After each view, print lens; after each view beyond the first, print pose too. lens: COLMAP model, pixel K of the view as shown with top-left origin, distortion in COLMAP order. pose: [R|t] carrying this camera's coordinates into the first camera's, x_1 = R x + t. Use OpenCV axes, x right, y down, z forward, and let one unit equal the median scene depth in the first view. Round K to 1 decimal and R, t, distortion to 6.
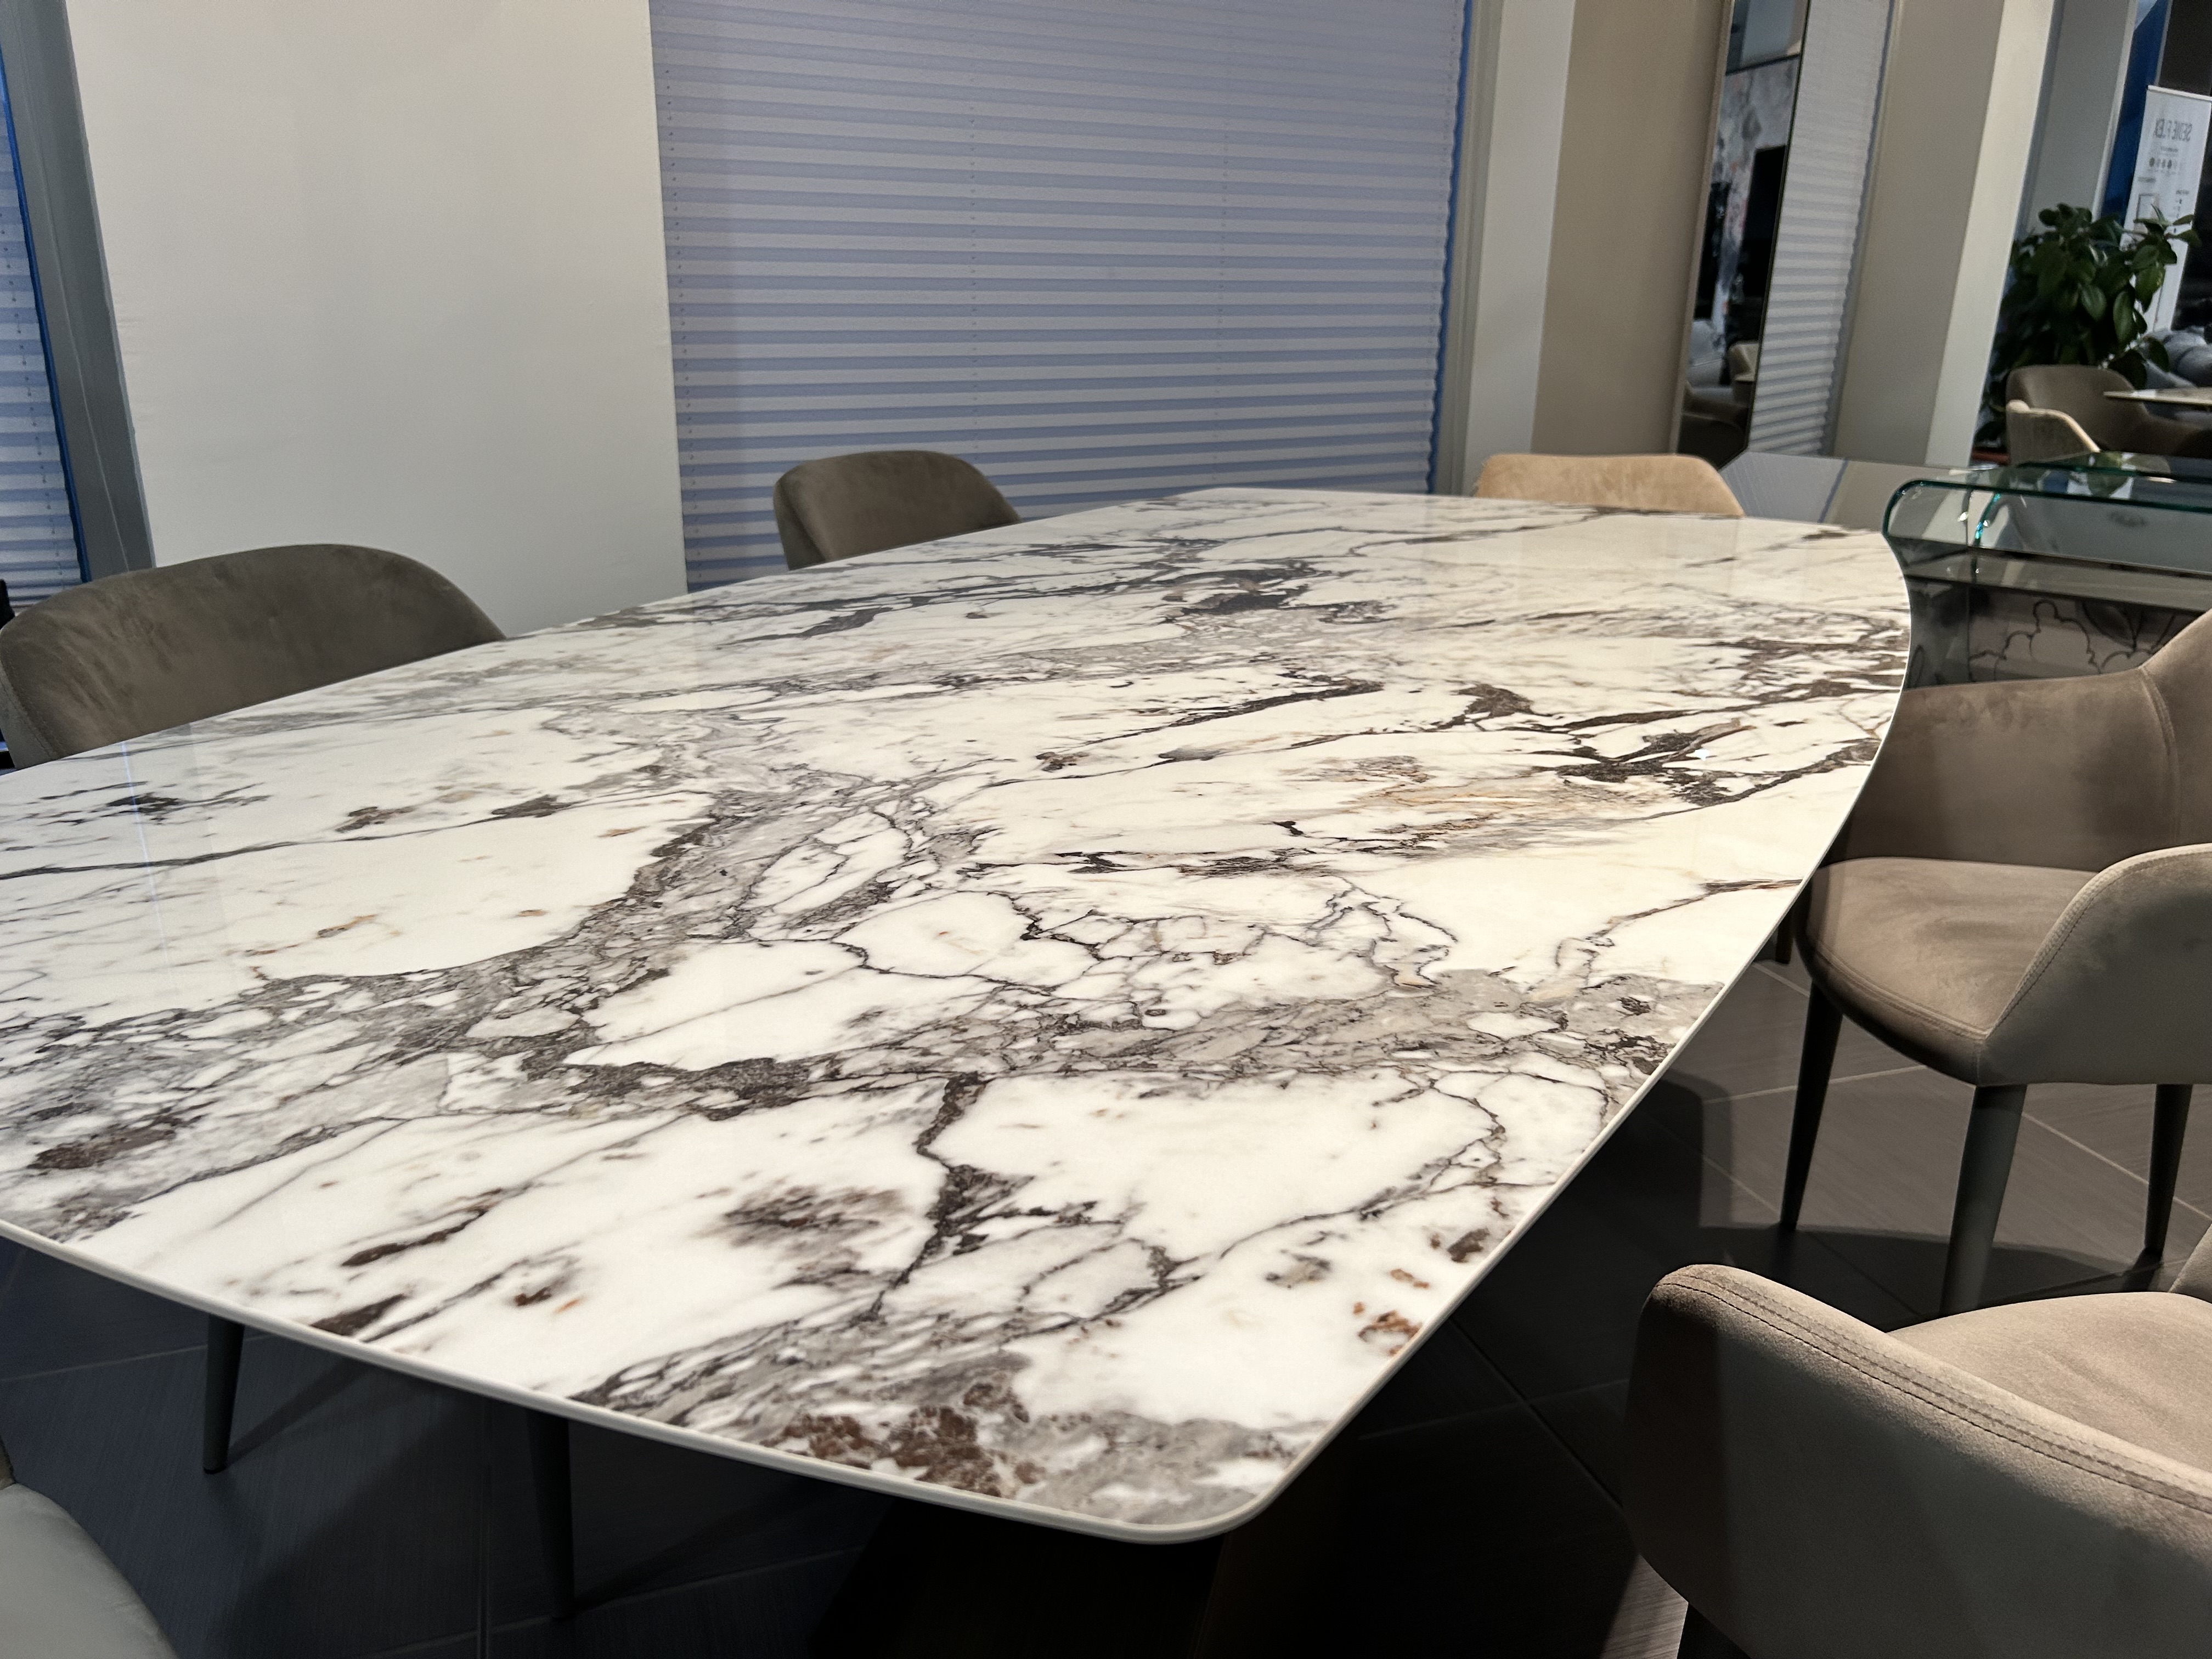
lens RADIAL K [[1645.9, 0, 1098.3], [0, 1645.9, 834.4], [0, 0, 1]] dist [0.005553, -0.025416]
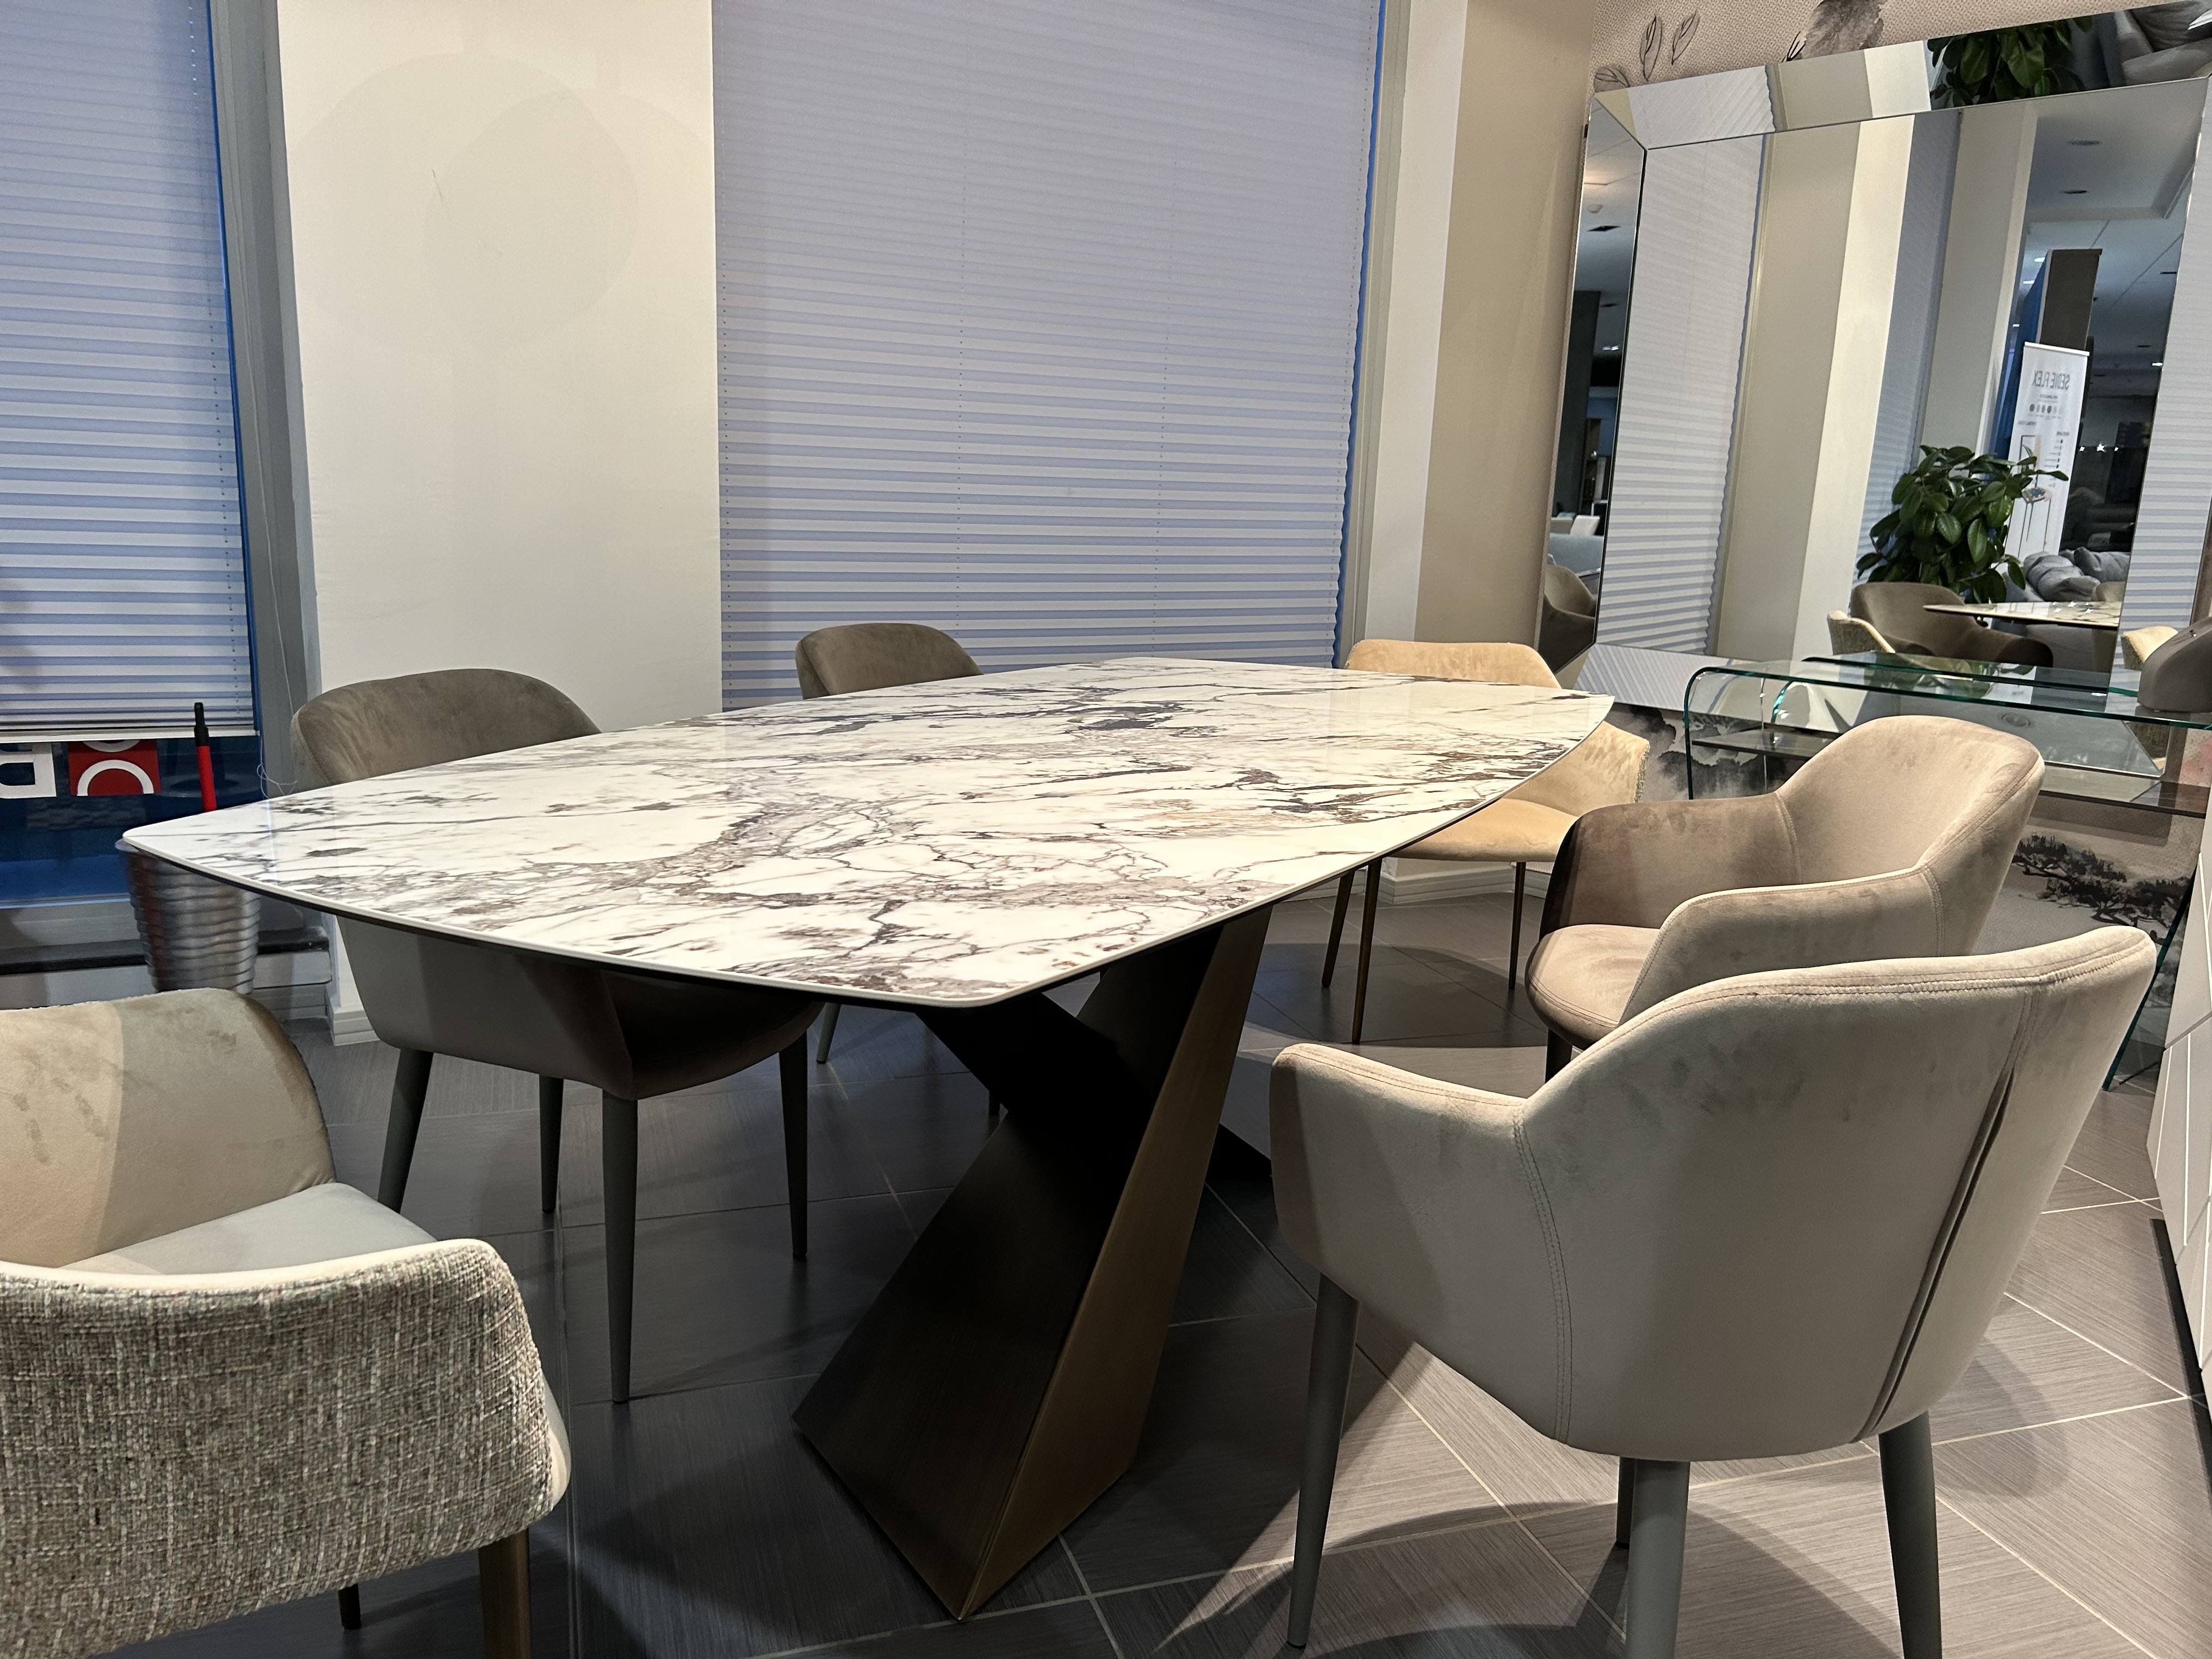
lens RADIAL K [[1645.9, 0, 1107.7], [0, 1645.9, 830.2], [0, 0, 1]] dist [0.005553, -0.025416]
pose [[0.999707, 0.023308, 0.006482, 0.086776], [-0.022388, 0.992861, -0.117156, 0.153903], [-0.009166, 0.116977, 0.993092, -0.538488]]
